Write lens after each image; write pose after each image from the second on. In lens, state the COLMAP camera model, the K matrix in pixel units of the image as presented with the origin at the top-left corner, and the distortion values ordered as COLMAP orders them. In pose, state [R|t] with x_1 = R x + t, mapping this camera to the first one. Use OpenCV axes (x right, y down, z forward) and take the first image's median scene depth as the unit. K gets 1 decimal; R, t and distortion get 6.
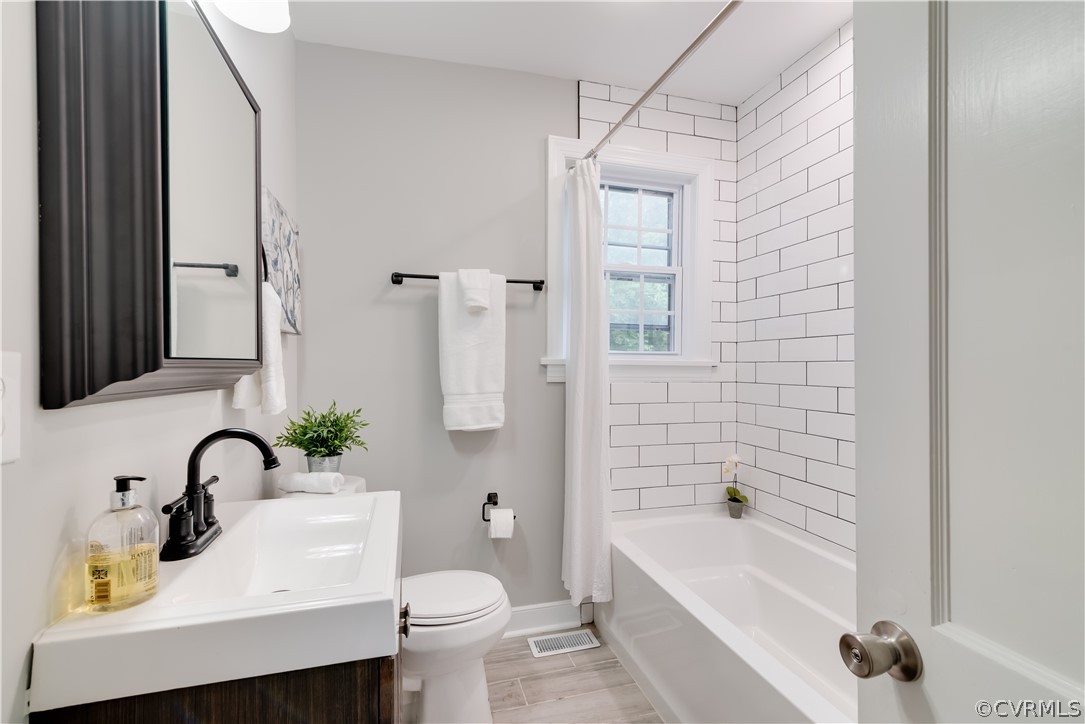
lens RADIAL K [[484.9, 0, 537.6], [0, 484.9, 367.3], [0, 0, 1]] dist [0.013343, -0.000693]
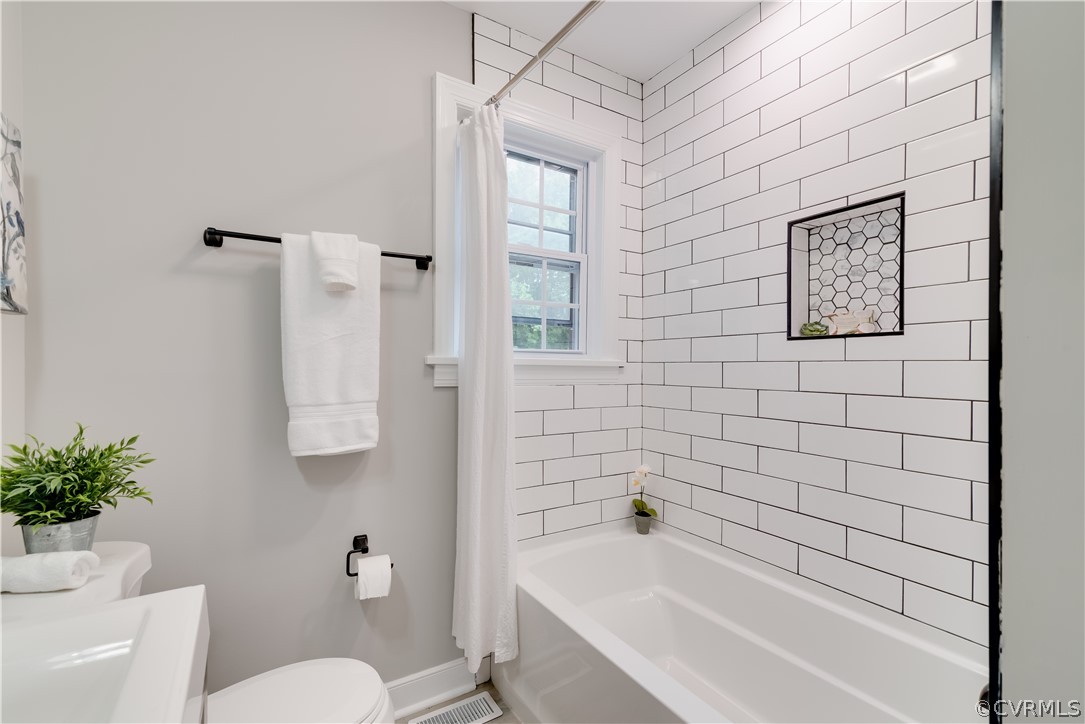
lens RADIAL K [[484.9, 0, 537.6], [0, 484.9, 367.3], [0, 0, 1]] dist [0.013343, -0.000693]
pose [[0.960276, 0.001441, 0.279047, -0.039452], [-0.001511, 0.999999, 0.000037, -0.001083], [-0.279047, -0.000457, 0.960277, 0.198553]]
